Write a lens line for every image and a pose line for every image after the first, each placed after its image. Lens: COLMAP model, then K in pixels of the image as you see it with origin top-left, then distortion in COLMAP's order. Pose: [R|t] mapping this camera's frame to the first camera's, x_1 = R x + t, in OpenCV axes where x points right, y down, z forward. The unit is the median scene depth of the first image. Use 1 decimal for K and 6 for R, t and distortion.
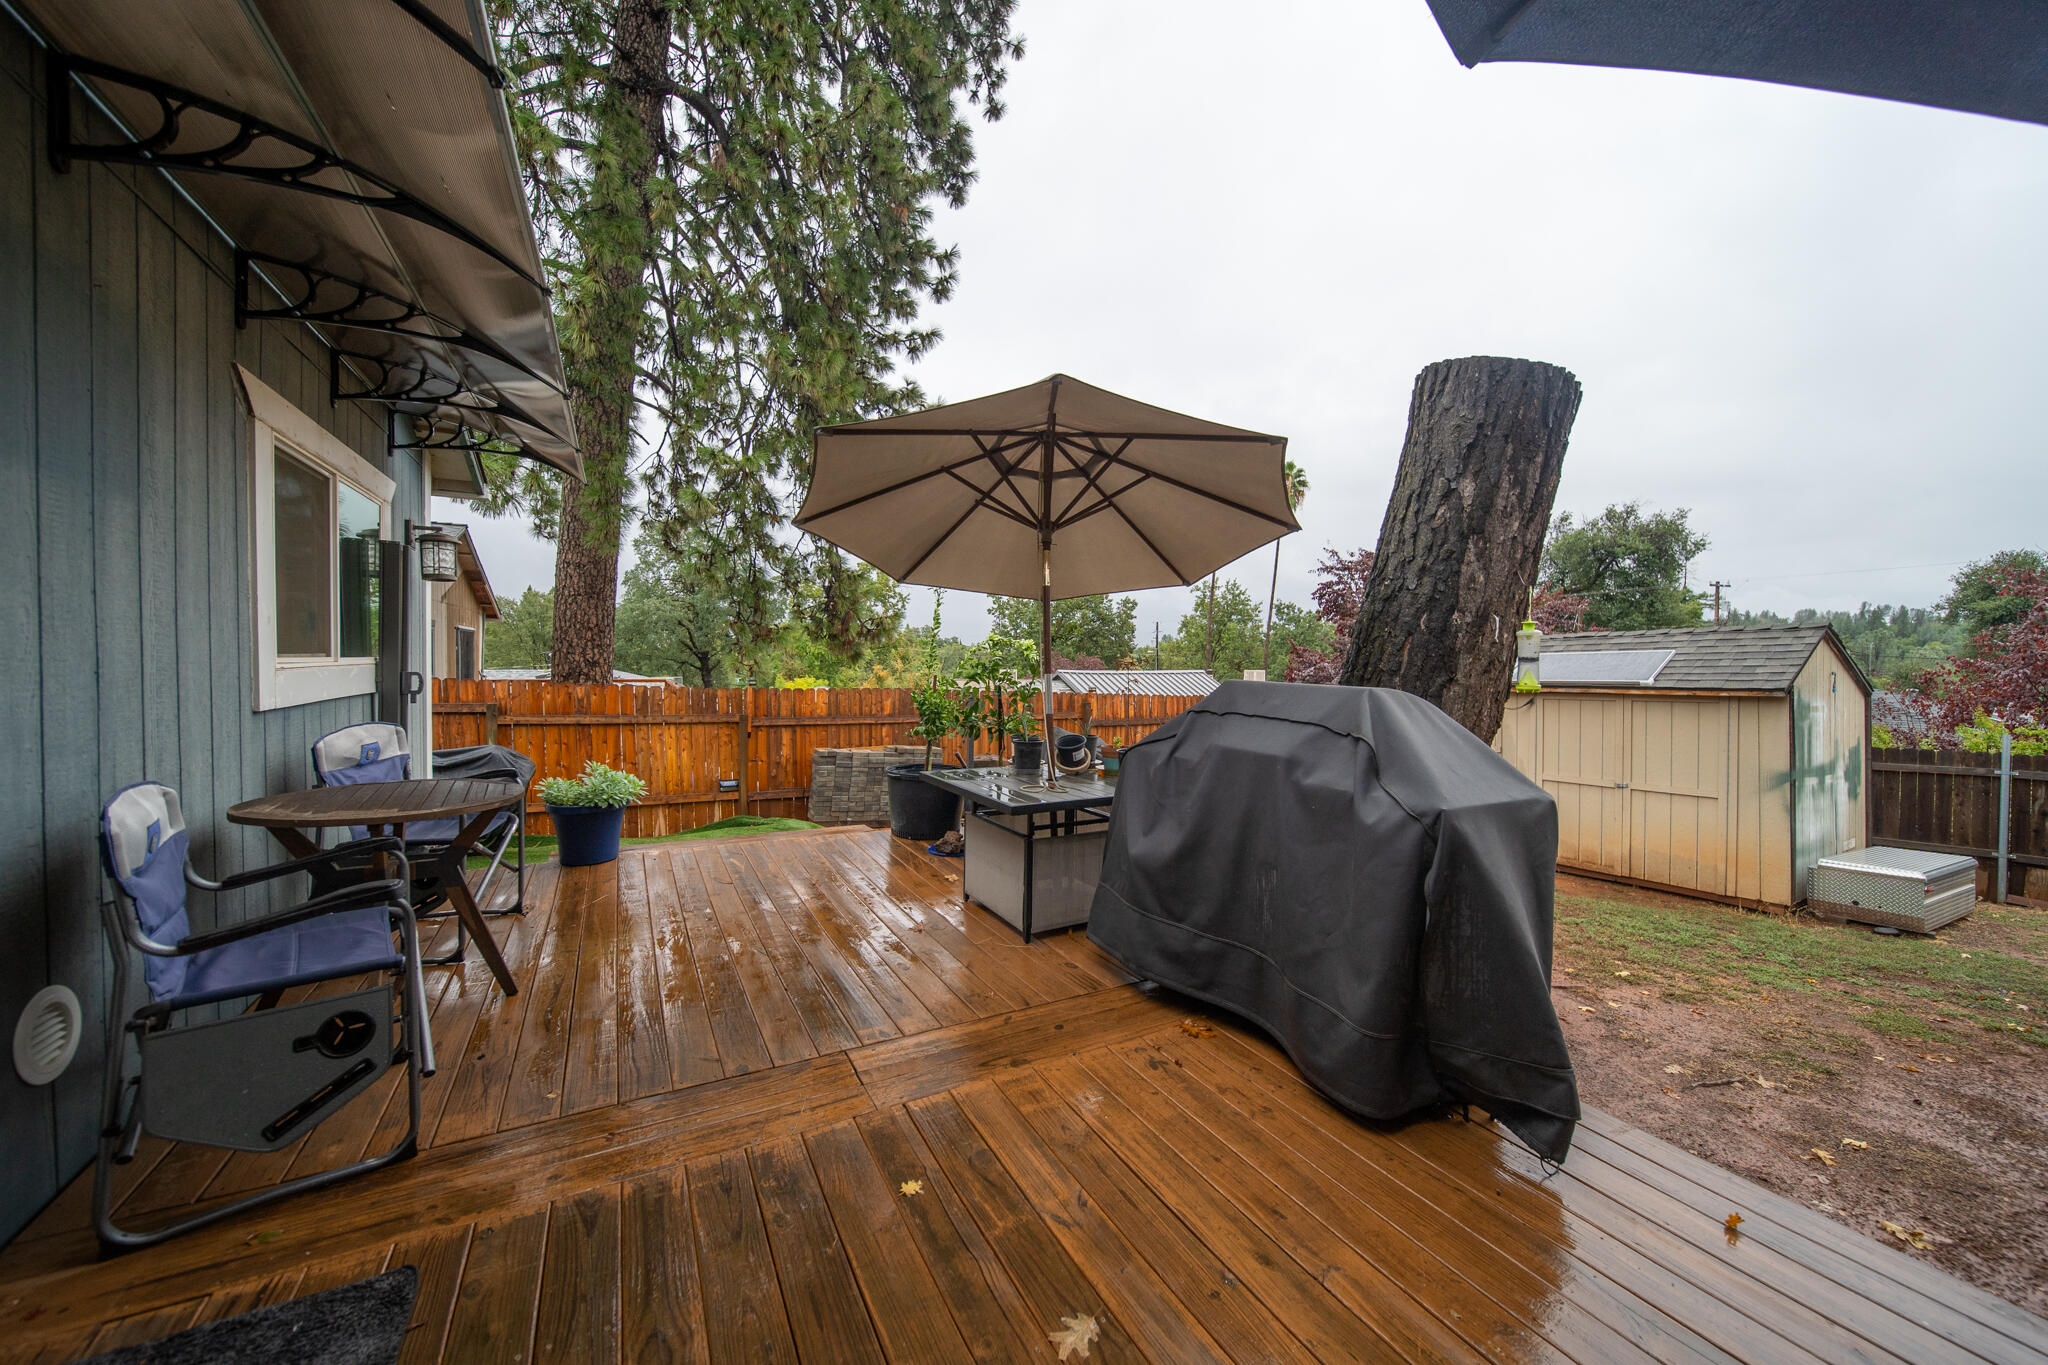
lens RADIAL K [[744.2, 0, 1036.1], [0, 744.2, 682.4], [0, 0, 1]] dist [-0.005447, 0.000002]
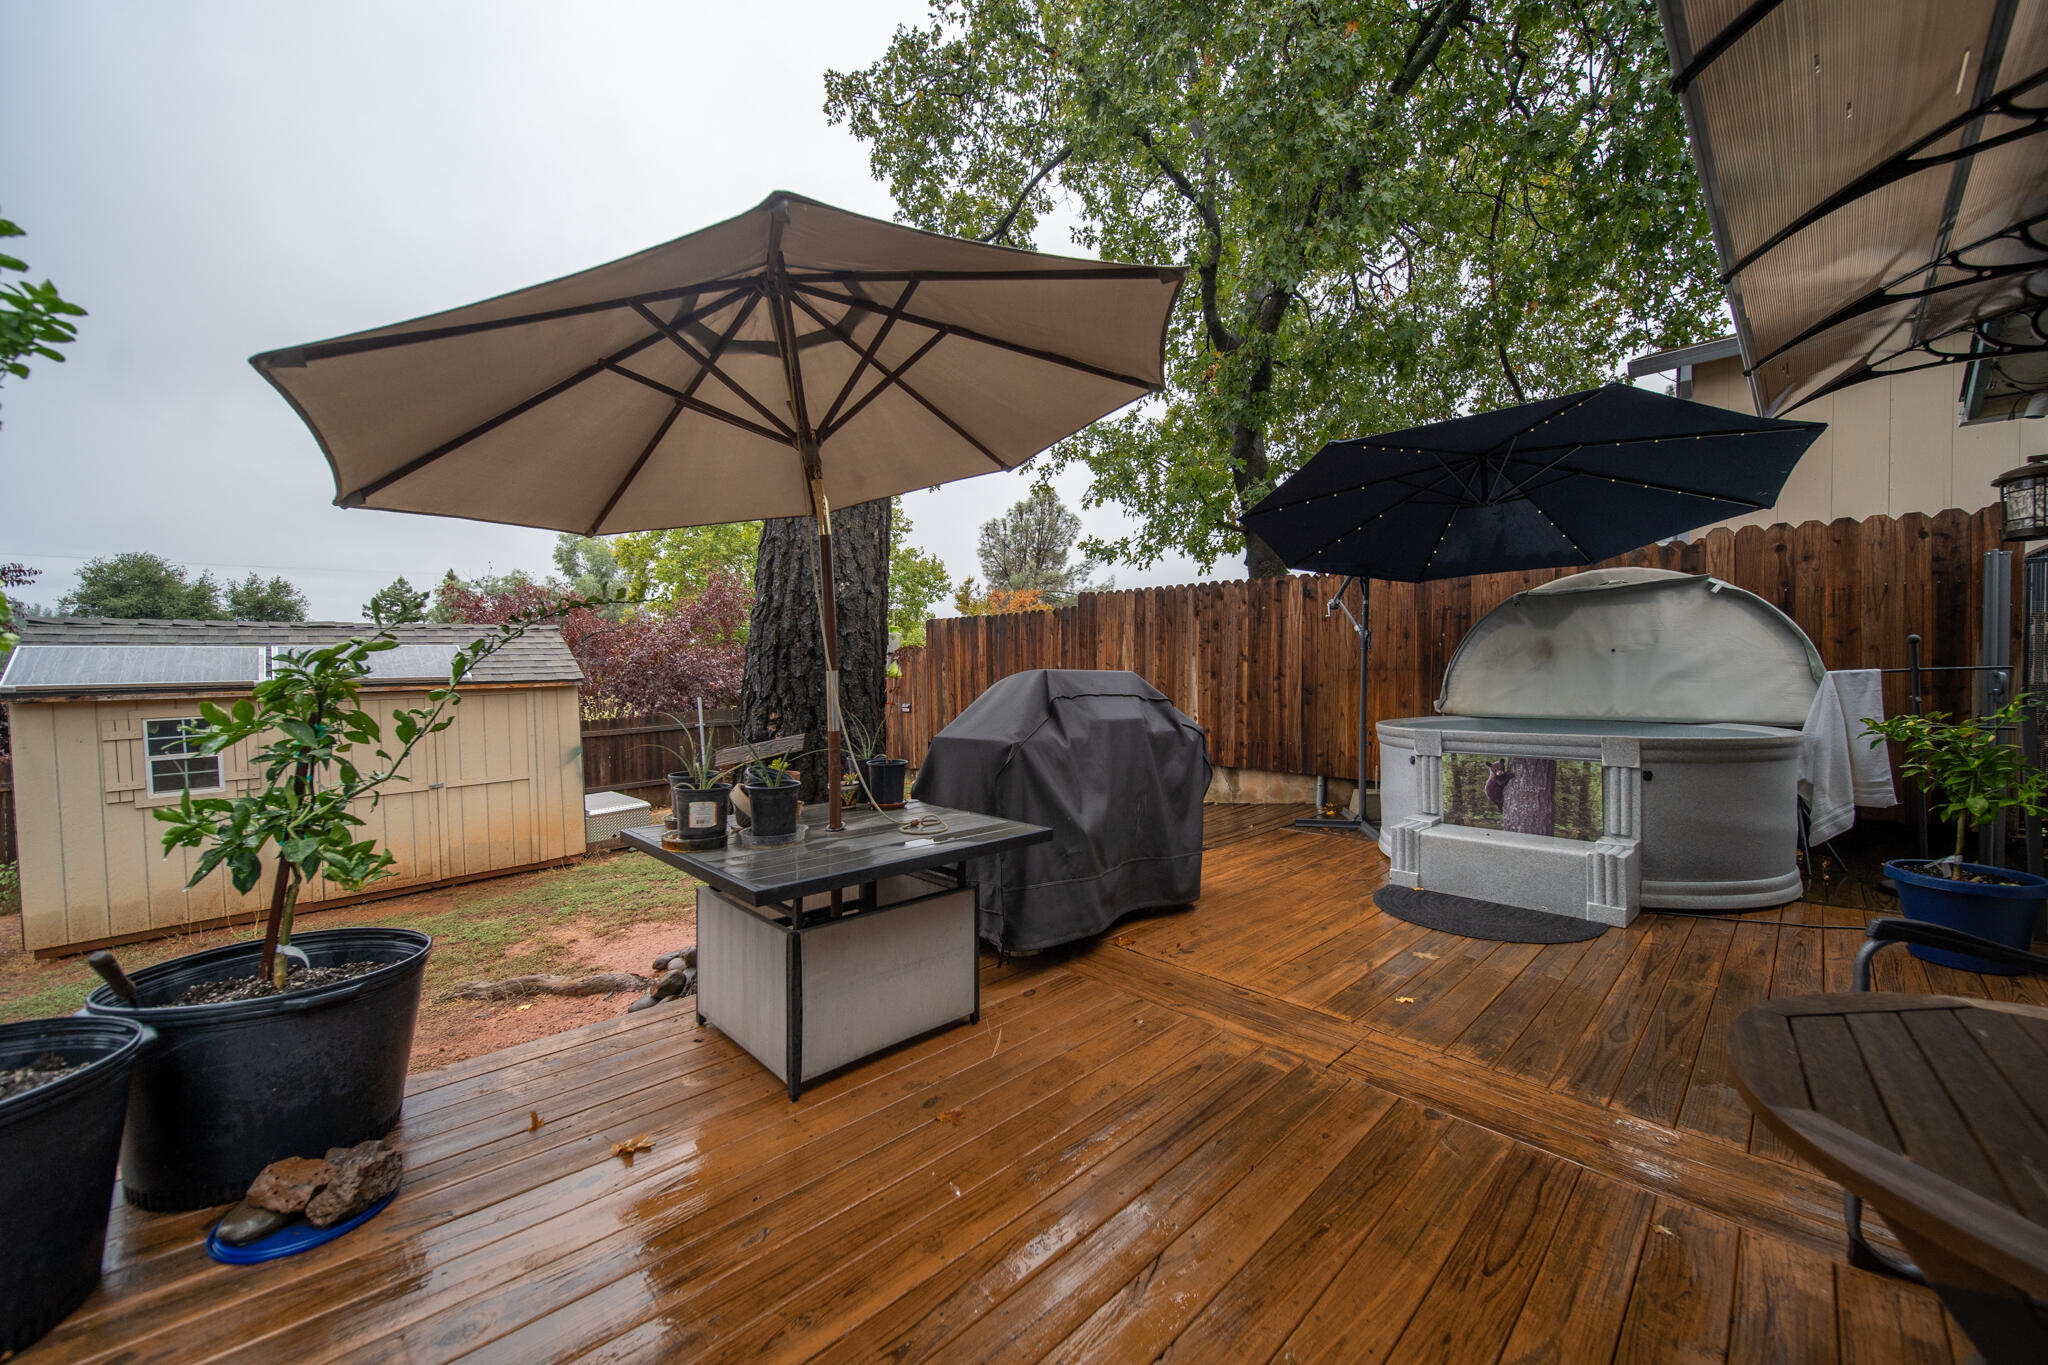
lens RADIAL K [[744.2, 0, 1036.1], [0, 744.2, 682.4], [0, 0, 1]] dist [-0.005447, 0.000002]
pose [[-0.259584, -0.024110, 0.965420, -0.651600], [0.020049, 0.999338, 0.030348, -0.015675], [-0.965512, 0.027234, -0.258929, 0.976872]]
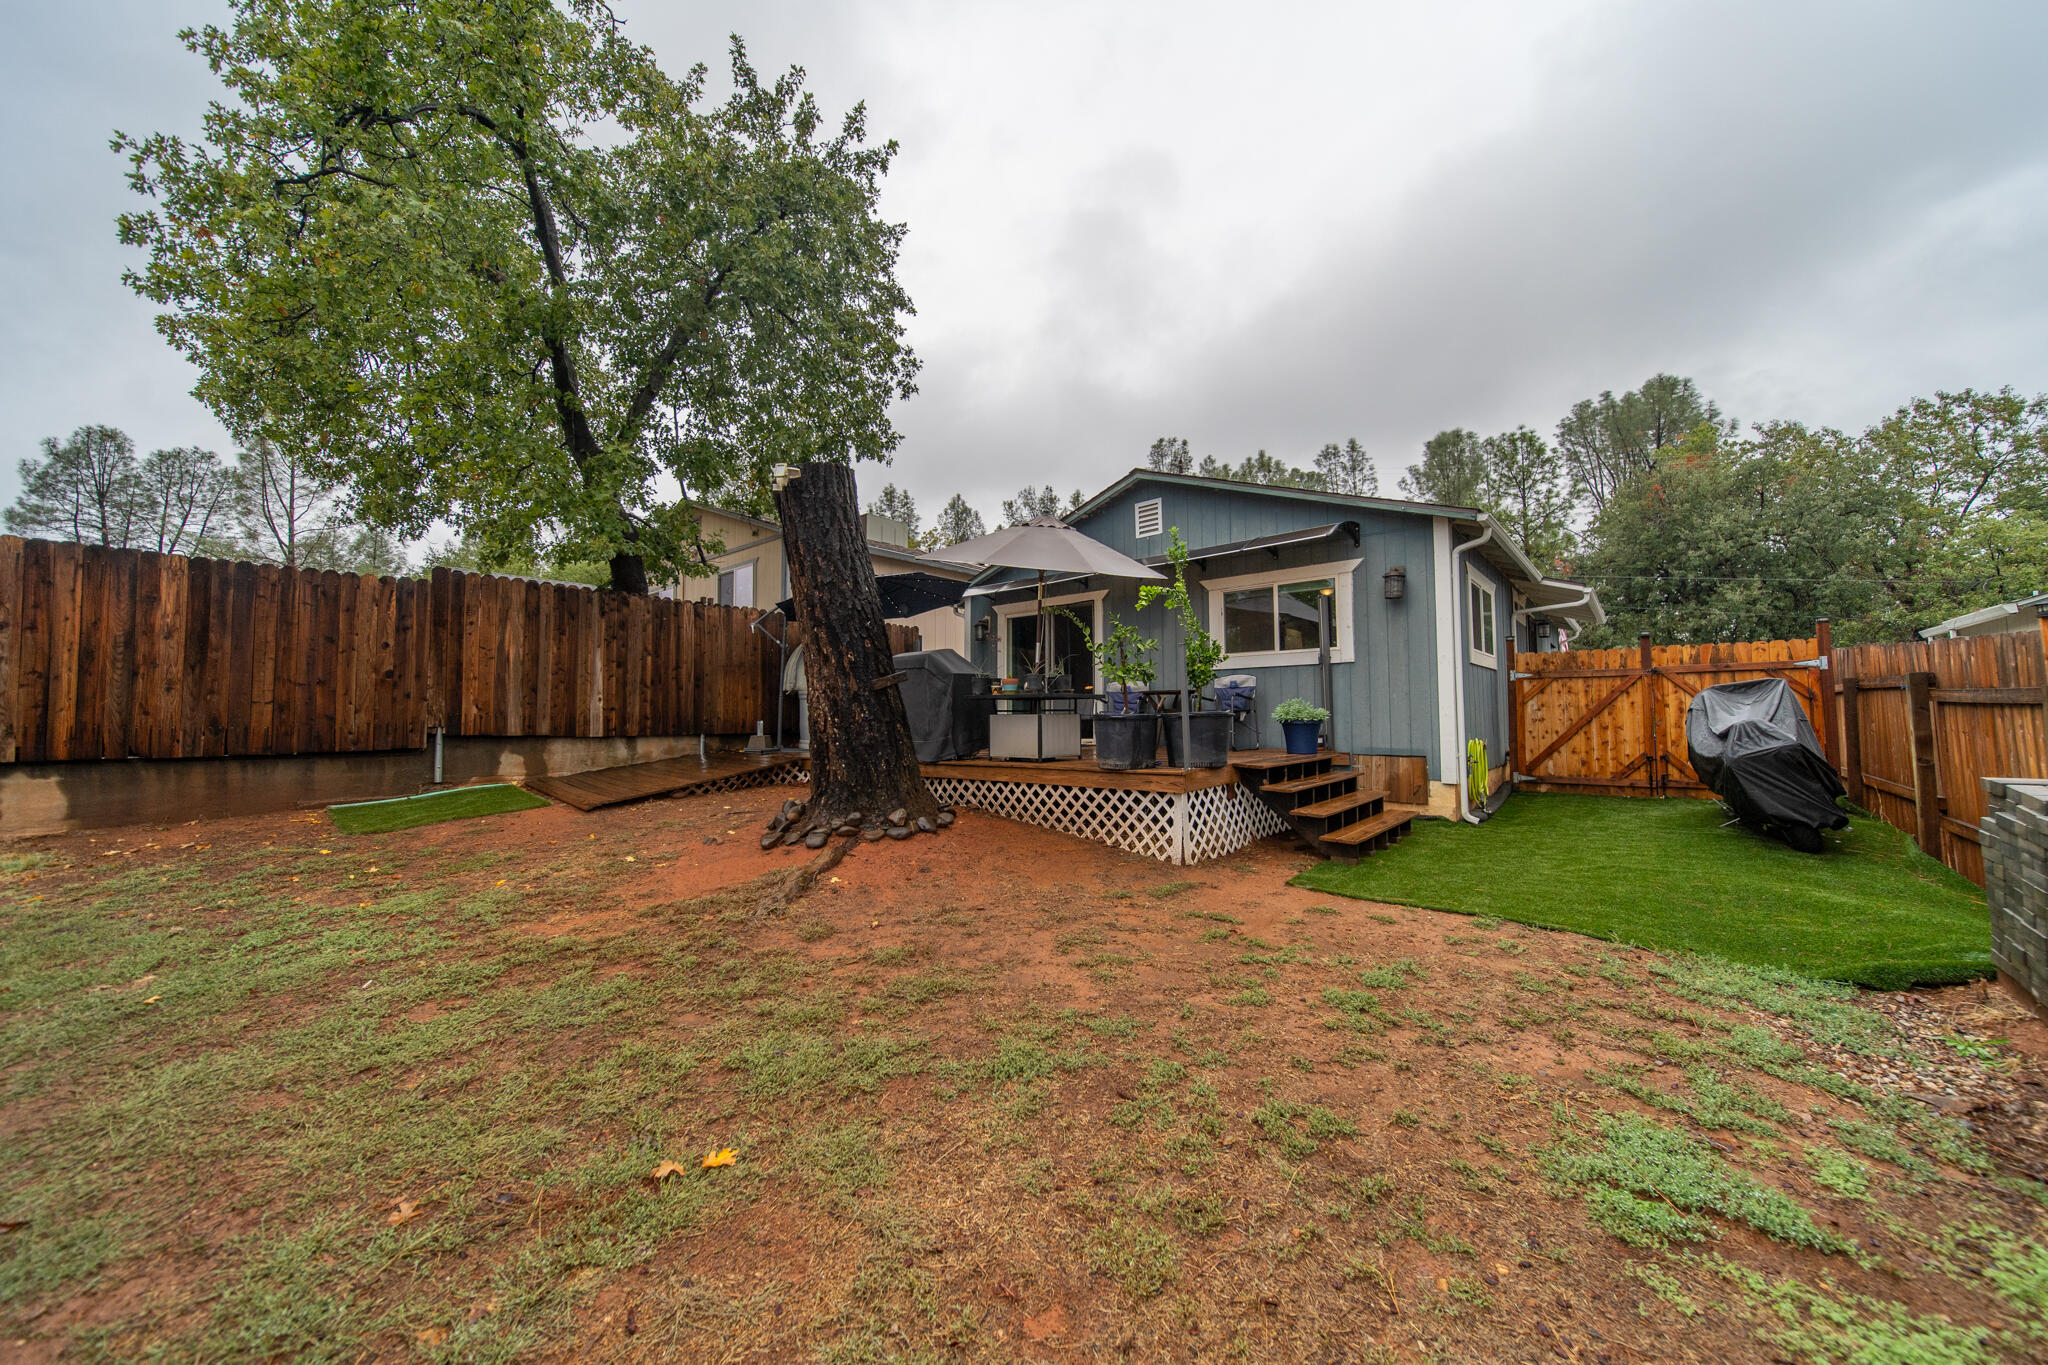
lens RADIAL K [[744.2, 0, 1036.1], [0, 744.2, 682.4], [0, 0, 1]] dist [-0.005447, 0.000002]
pose [[-0.939403, -0.022014, -0.342108, 0.695873], [-0.011140, 0.999369, -0.033720, 0.165745], [0.342634, -0.027865, -0.939056, 2.856098]]
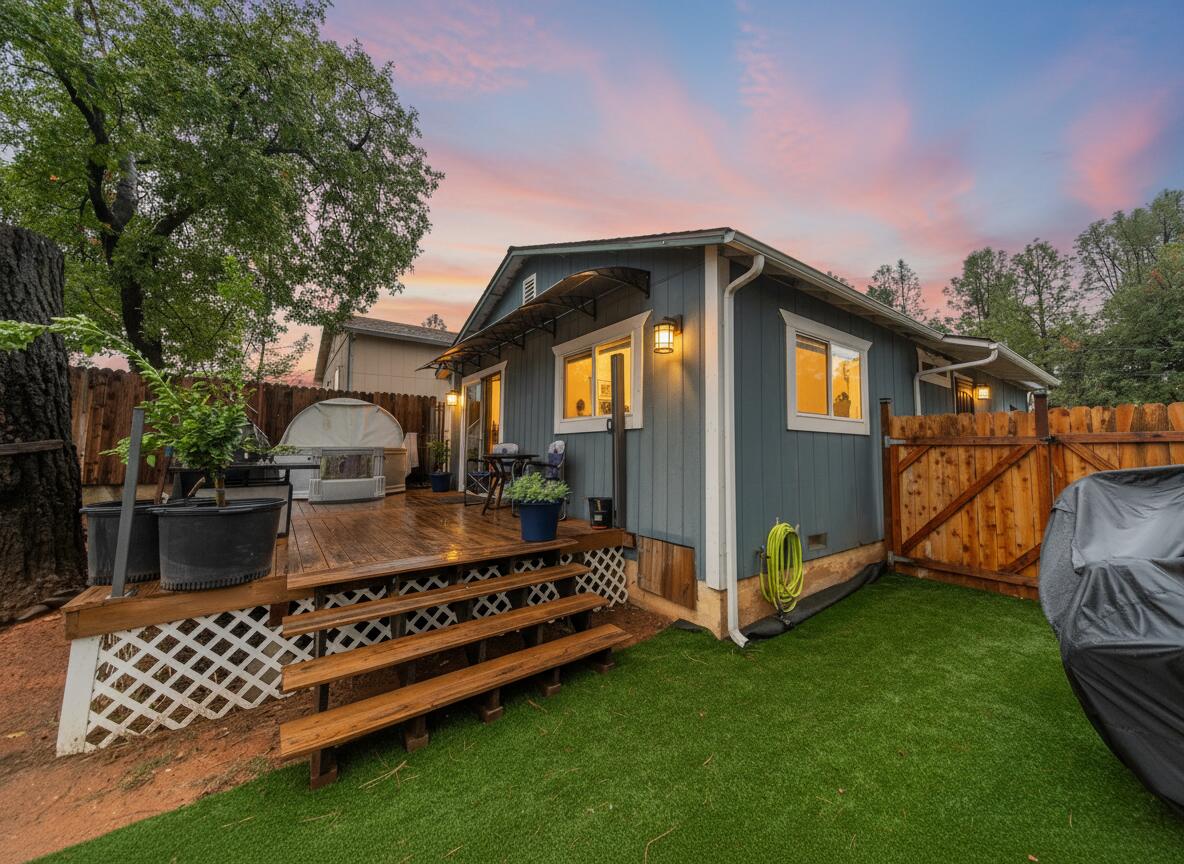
lens RADIAL K [[458.2, 0, 623.9], [0, 458.2, 415.1], [0, 0, 1]] dist [0.001864, 0.000580]
pose [[-0.986303, -0.031106, -0.161986, -0.689807], [-0.020763, 0.997659, -0.065159, 0.065617], [0.163634, -0.060903, -0.984639, 2.283384]]
